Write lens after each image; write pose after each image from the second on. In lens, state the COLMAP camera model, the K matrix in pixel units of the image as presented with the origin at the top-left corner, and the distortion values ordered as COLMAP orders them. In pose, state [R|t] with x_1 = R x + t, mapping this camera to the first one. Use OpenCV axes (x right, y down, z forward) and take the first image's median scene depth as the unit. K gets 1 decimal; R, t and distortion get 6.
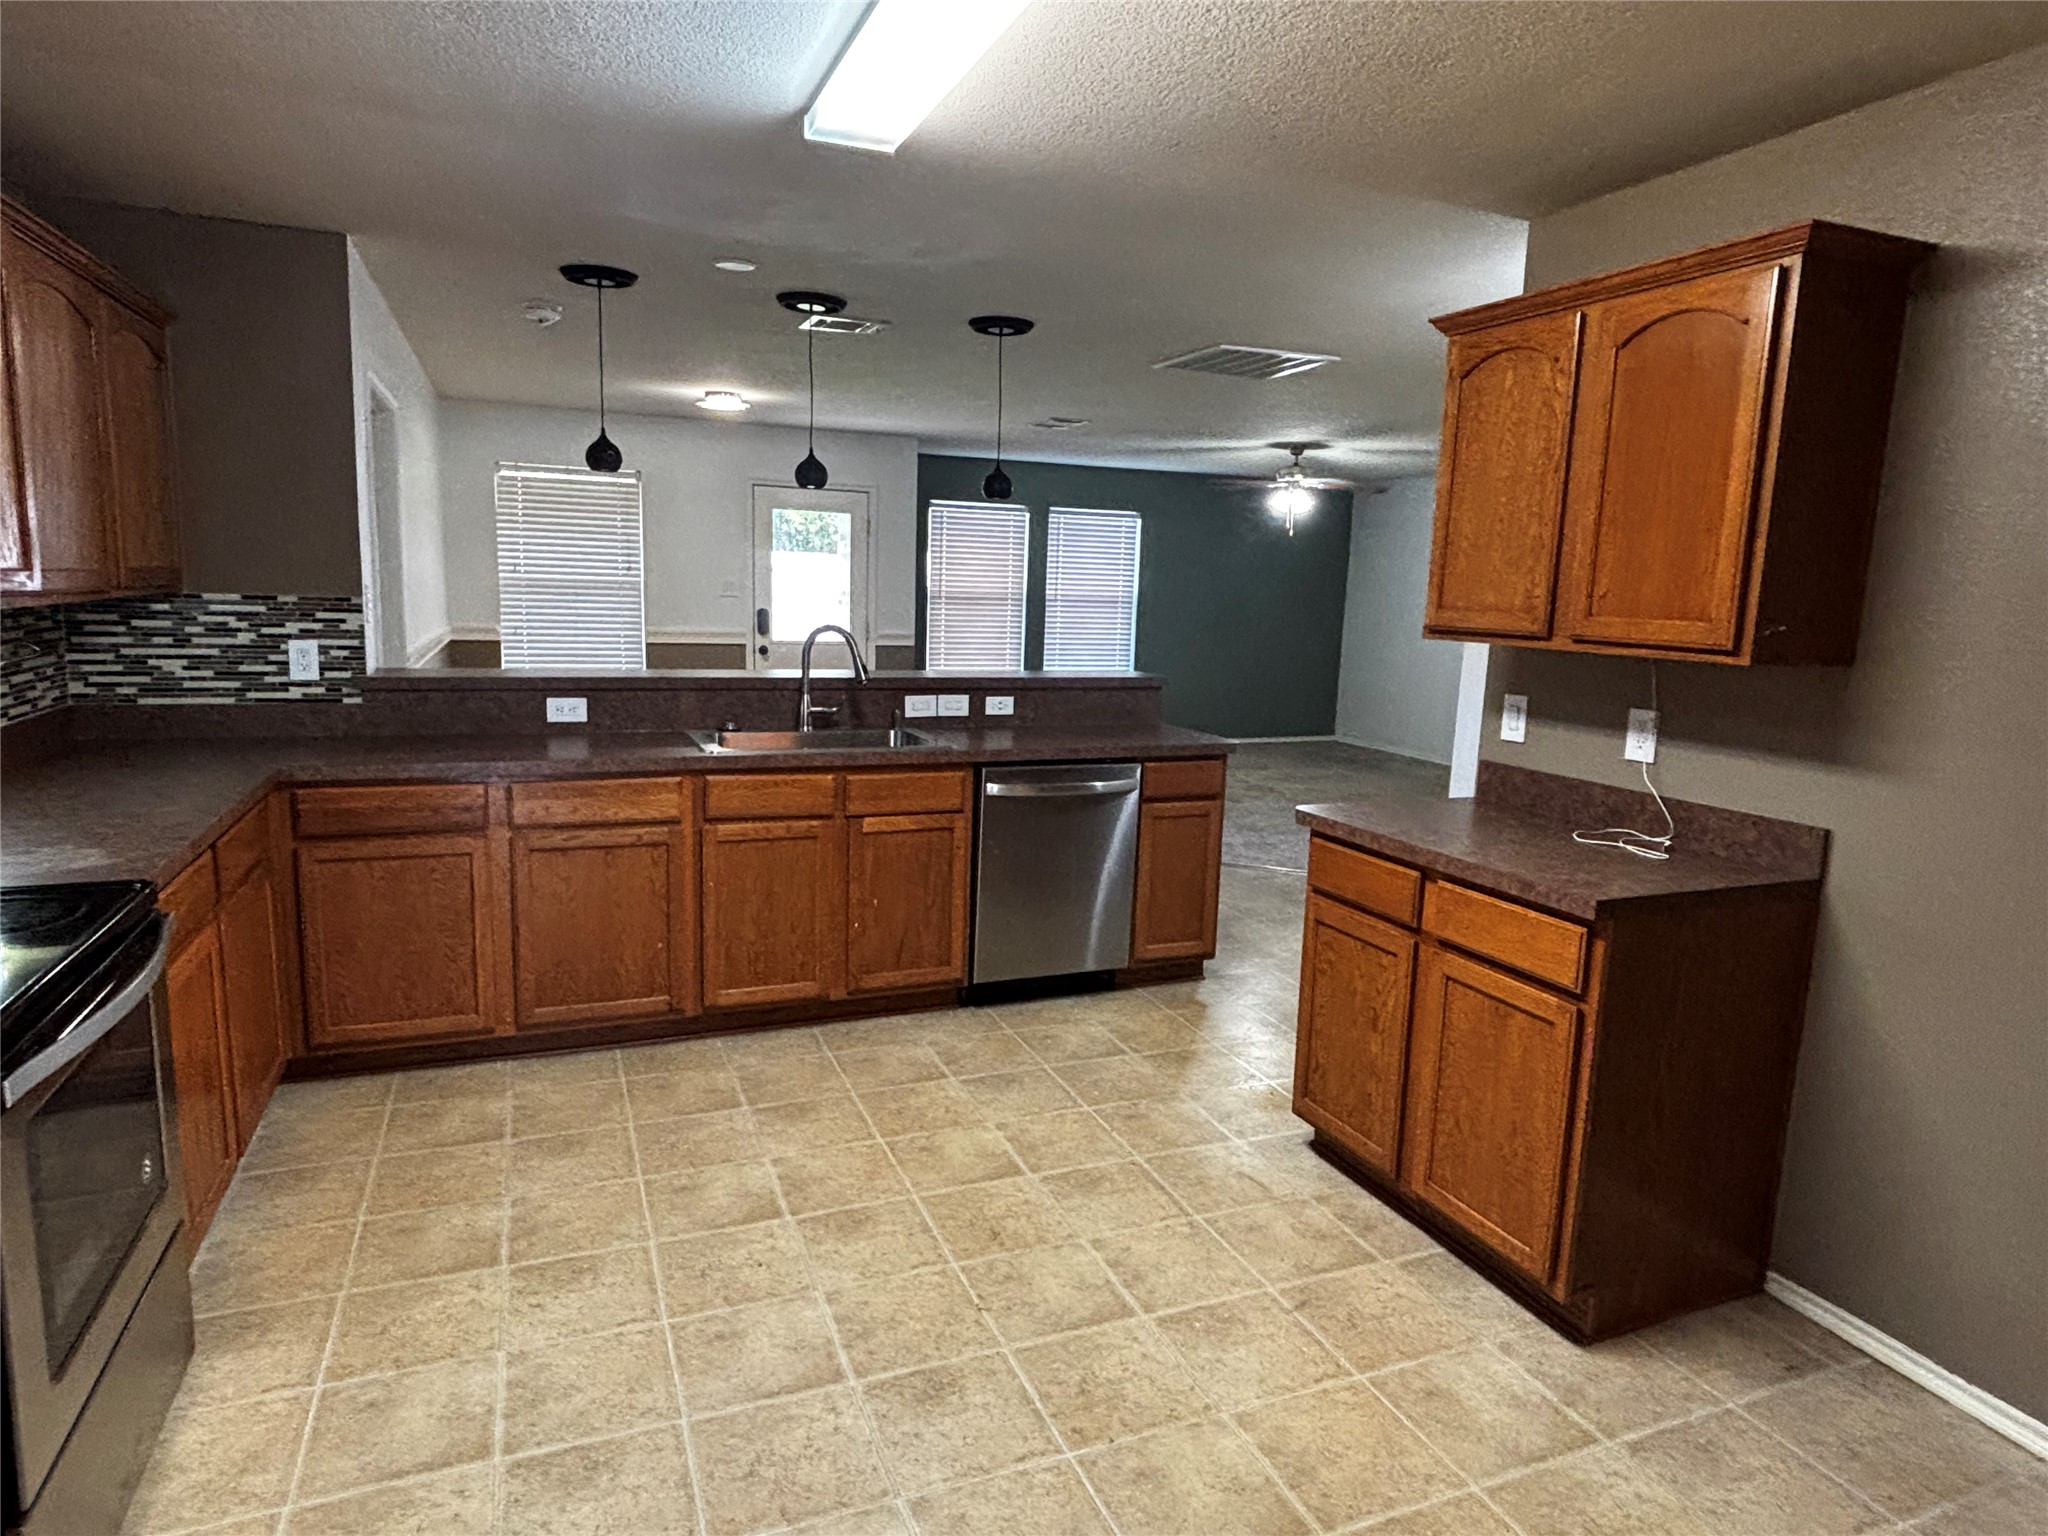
lens RADIAL K [[1178.4, 0, 1003.2], [0, 1178.4, 770.0], [0, 0, 1]] dist [-0.008147, -0.002628]
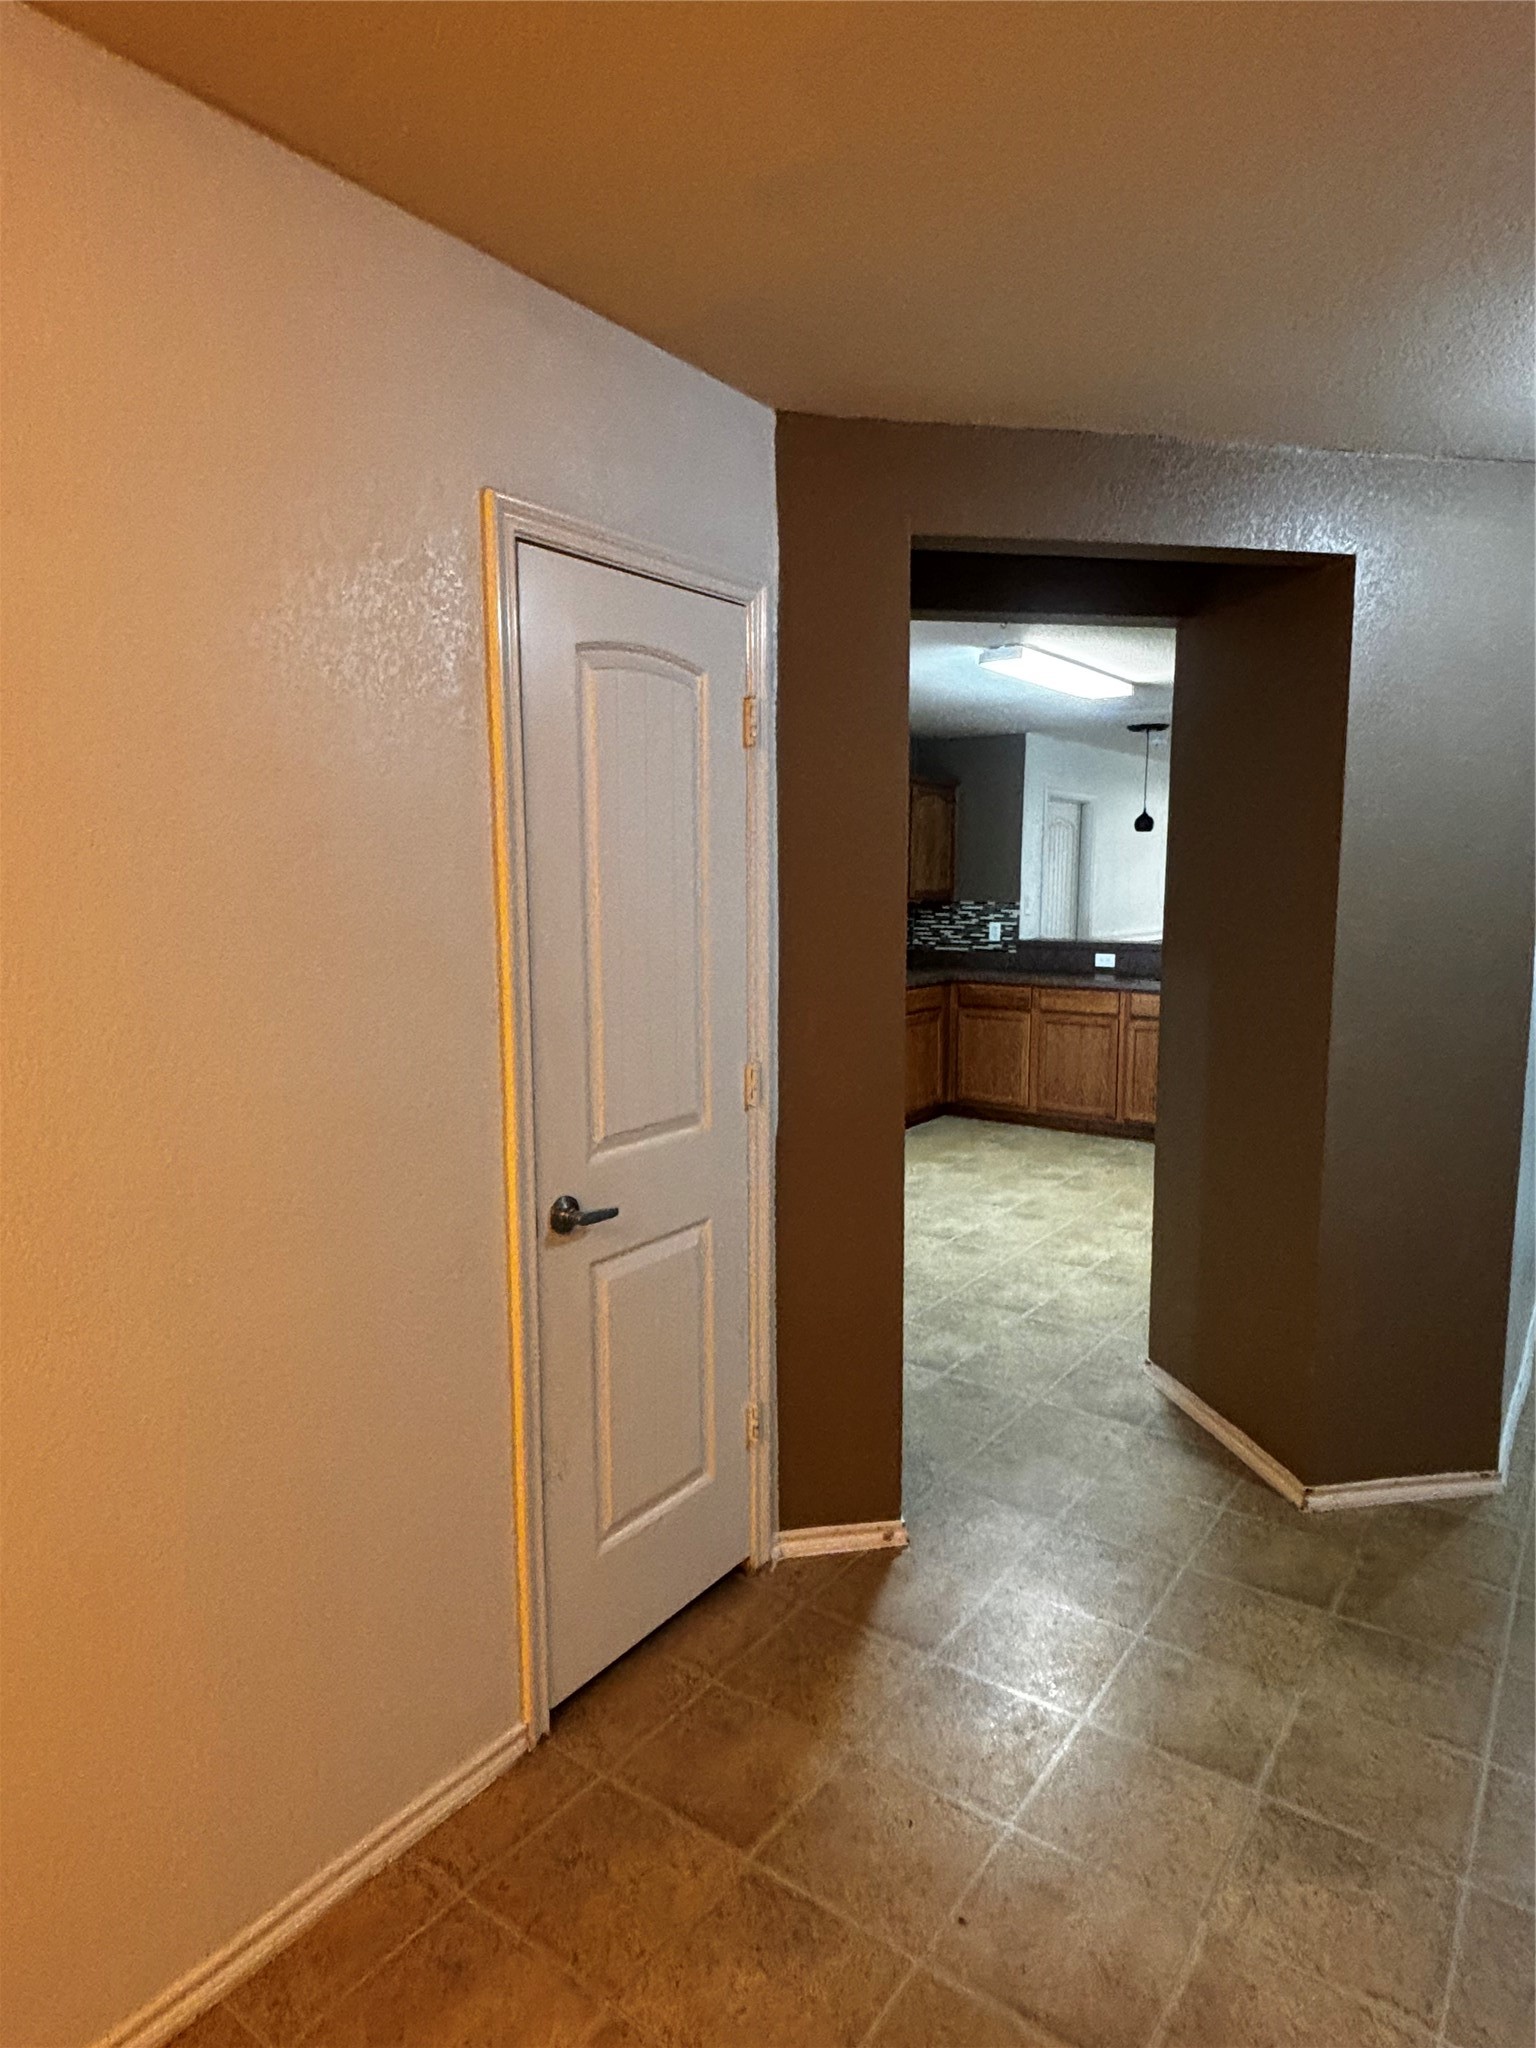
lens RADIAL K [[1178.4, 0, 759.8], [0, 1178.4, 1027.3], [0, 0, 1]] dist [-0.008147, -0.002628]
pose [[0.534936, 0.073228, -0.841713, 1.021237], [-0.113646, 0.993420, 0.014200, 0.100462], [0.837215, 0.088061, 0.539738, -0.513563]]
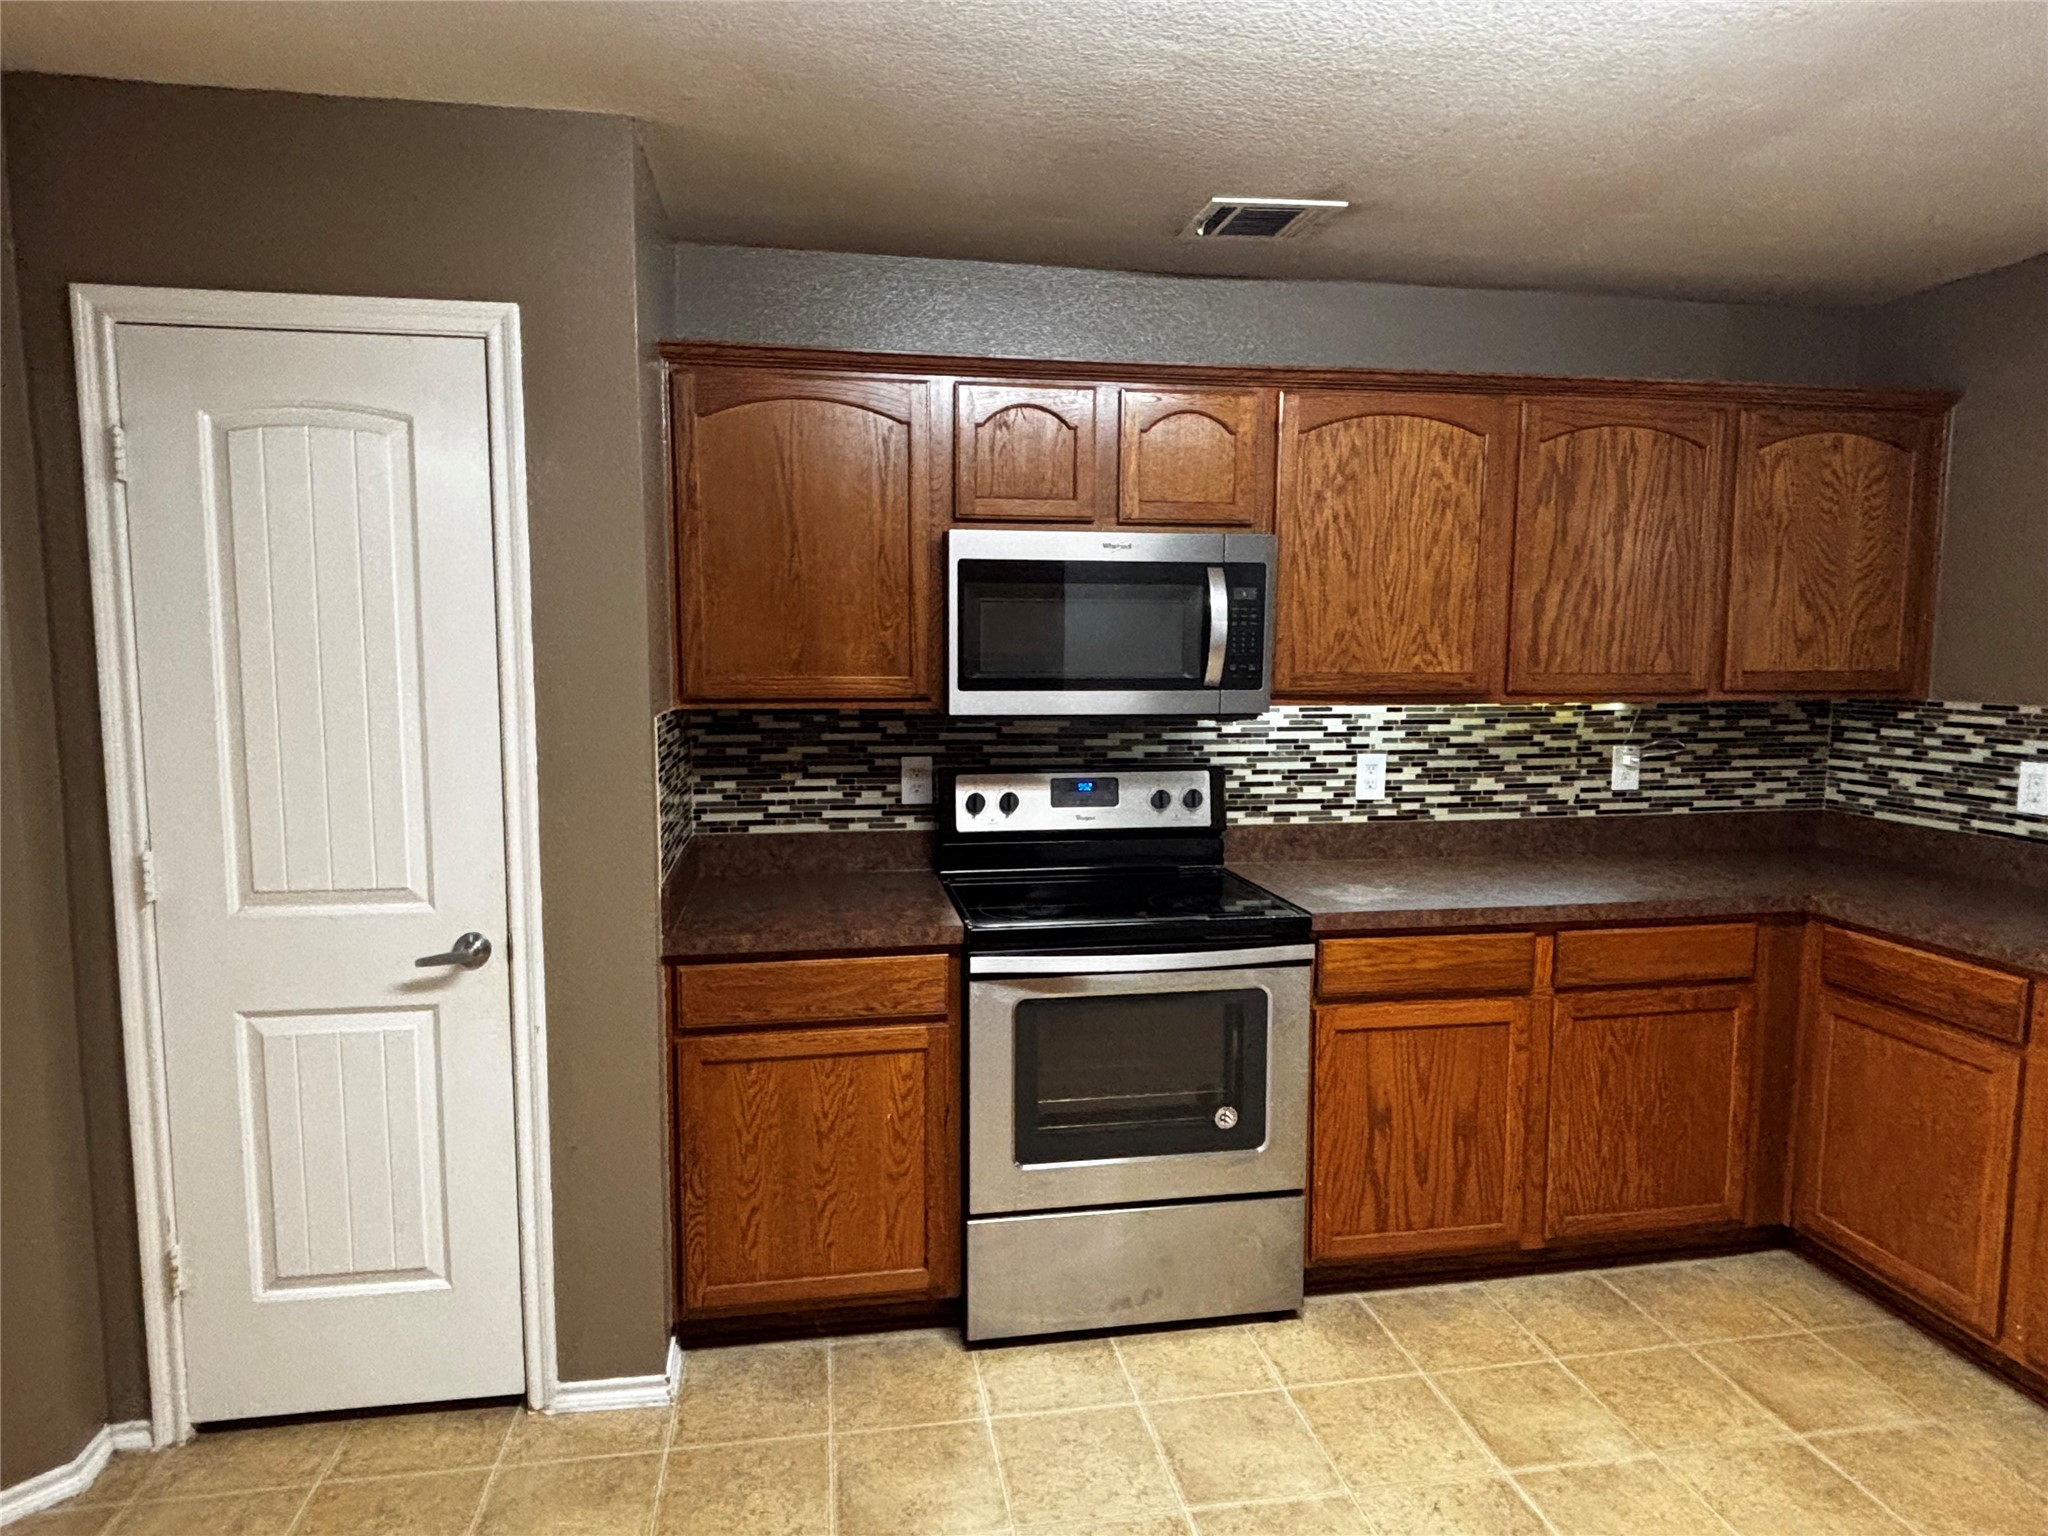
lens RADIAL K [[1178.4, 0, 1018.2], [0, 1178.4, 771.3], [0, 0, 1]] dist [-0.008147, -0.002628]
pose [[-0.202595, 0.066603, -0.976995, 0.310617], [-0.165550, 0.980995, 0.101205, -0.073312], [0.965168, 0.182245, -0.187718, 0.505317]]
